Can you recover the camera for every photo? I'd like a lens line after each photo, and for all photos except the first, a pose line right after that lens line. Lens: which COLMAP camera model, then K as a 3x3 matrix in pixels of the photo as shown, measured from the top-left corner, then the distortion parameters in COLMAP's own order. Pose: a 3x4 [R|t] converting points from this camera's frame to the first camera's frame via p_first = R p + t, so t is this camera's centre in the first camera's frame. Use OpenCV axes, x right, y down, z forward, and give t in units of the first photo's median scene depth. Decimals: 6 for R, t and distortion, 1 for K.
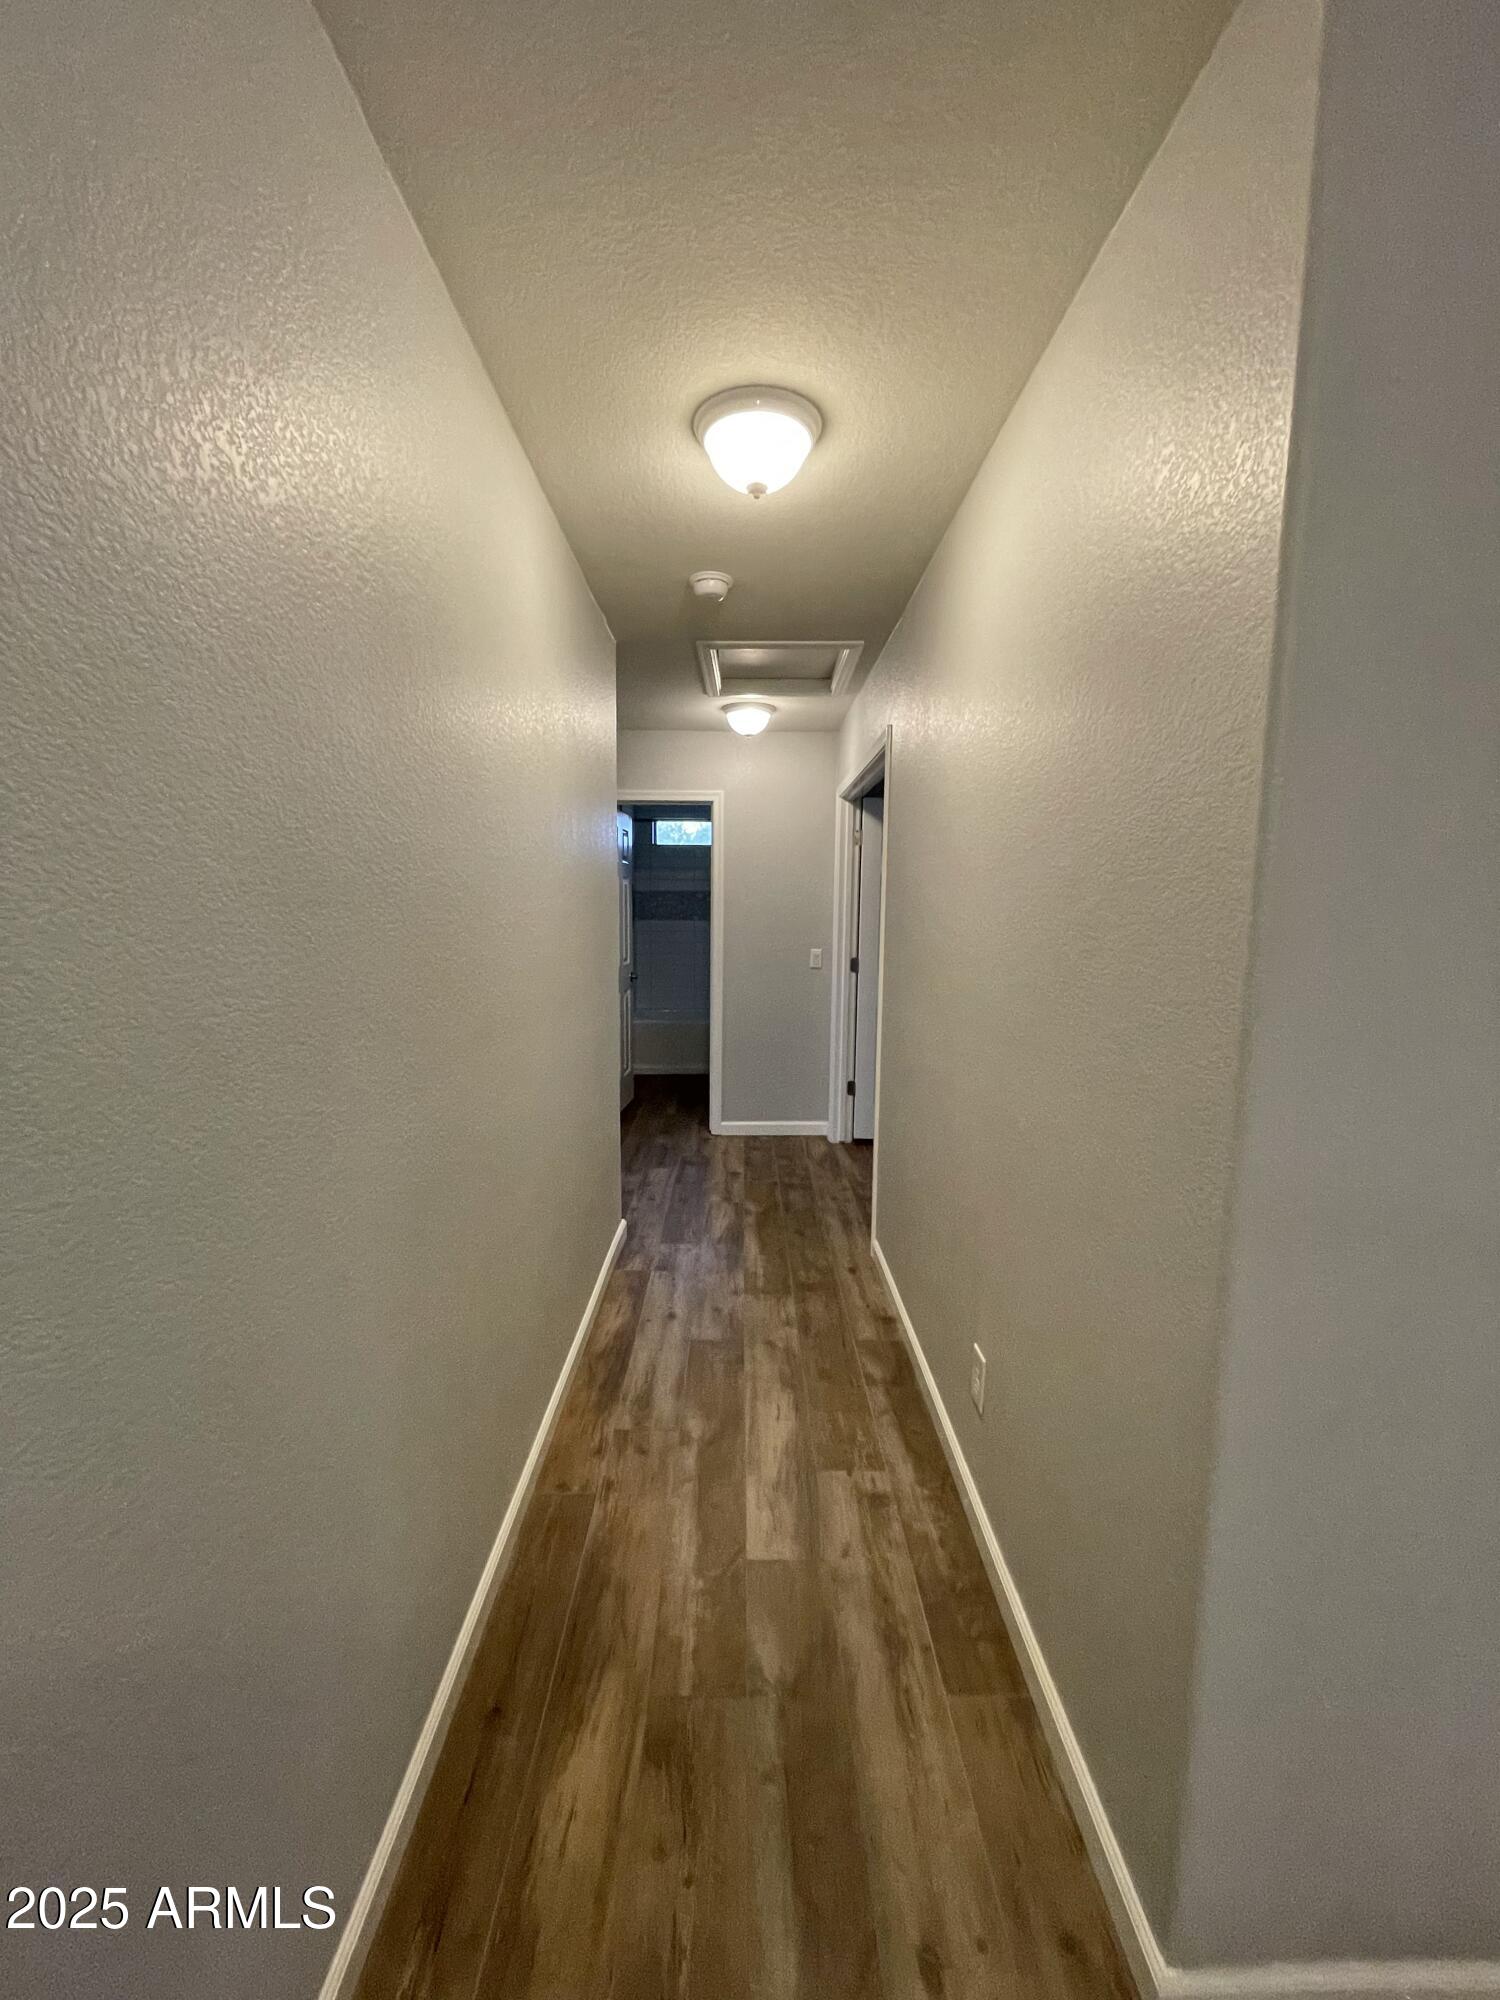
lens RADIAL K [[811.1, 0, 750.4], [0, 811.1, 1000.4], [0, 0, 1]] dist [-0.000324, 0.000515]
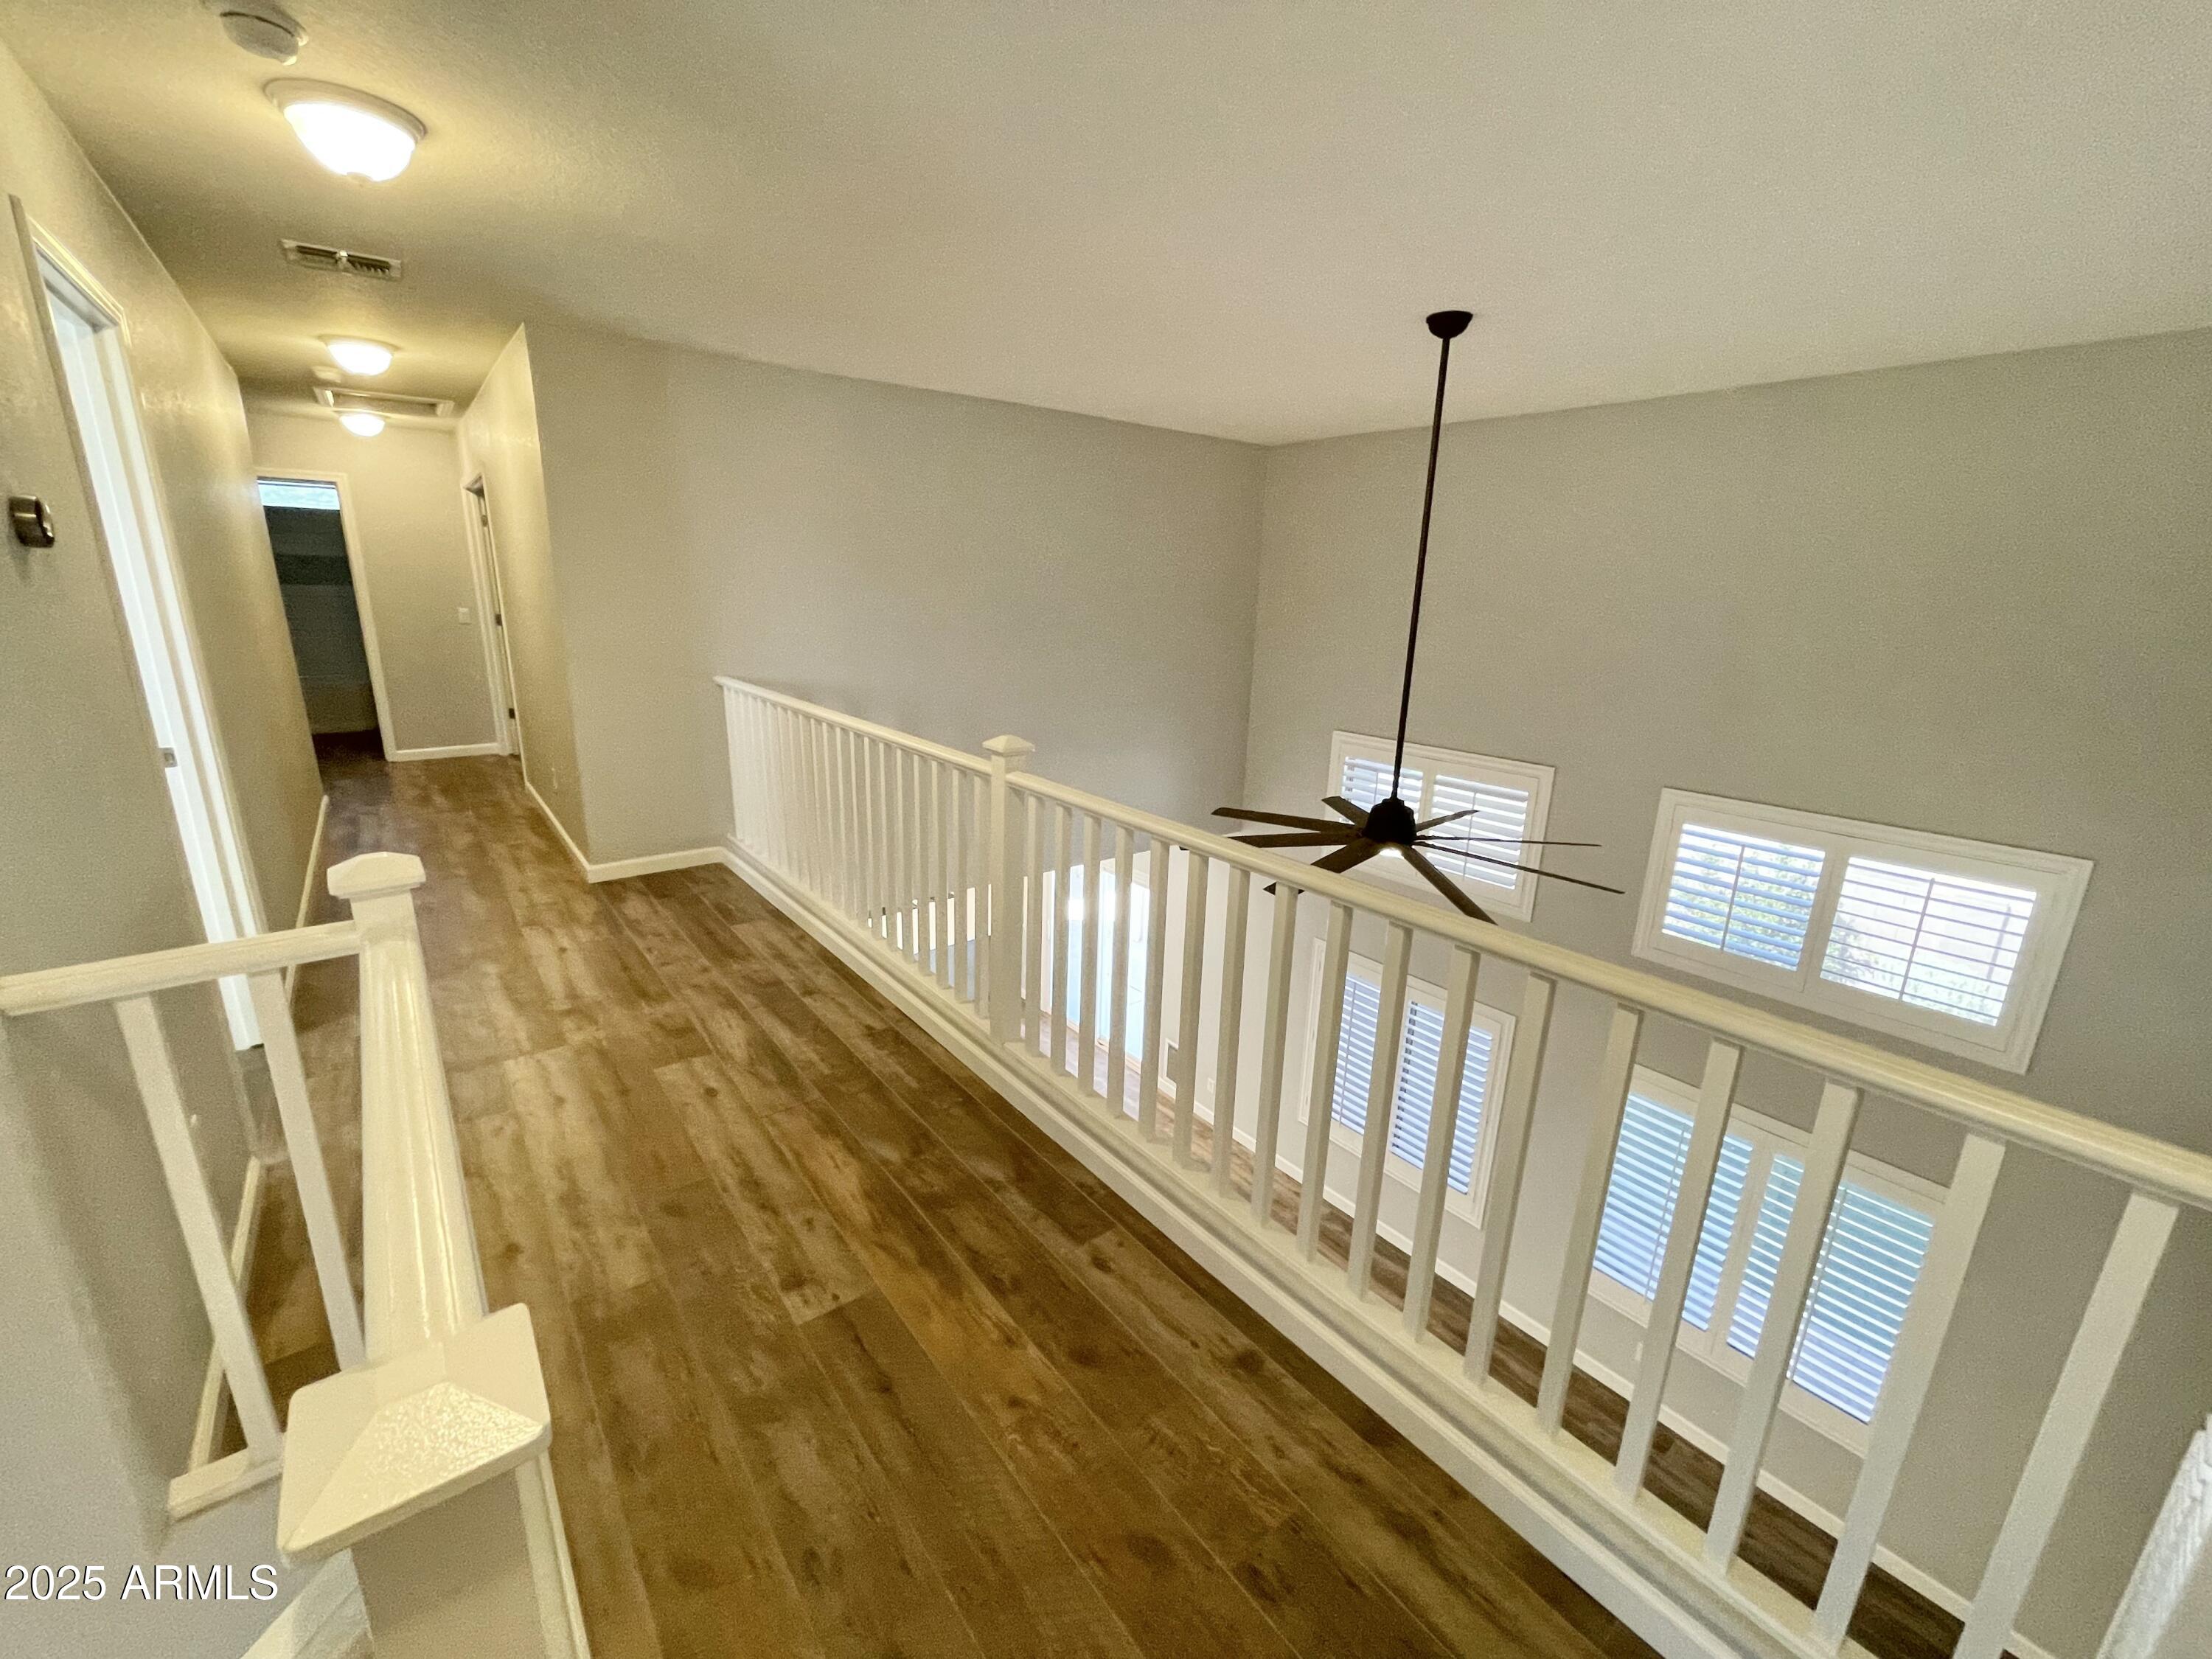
lens RADIAL K [[897.1, 0, 1104.0], [0, 897.1, 831.7], [0, 0, 1]] dist [-0.000324, 0.000515]
pose [[0.790058, -0.117625, 0.601642, -0.023506], [0.025595, 0.986893, 0.159333, 0.087839], [-0.612498, -0.110483, 0.782713, -0.845491]]
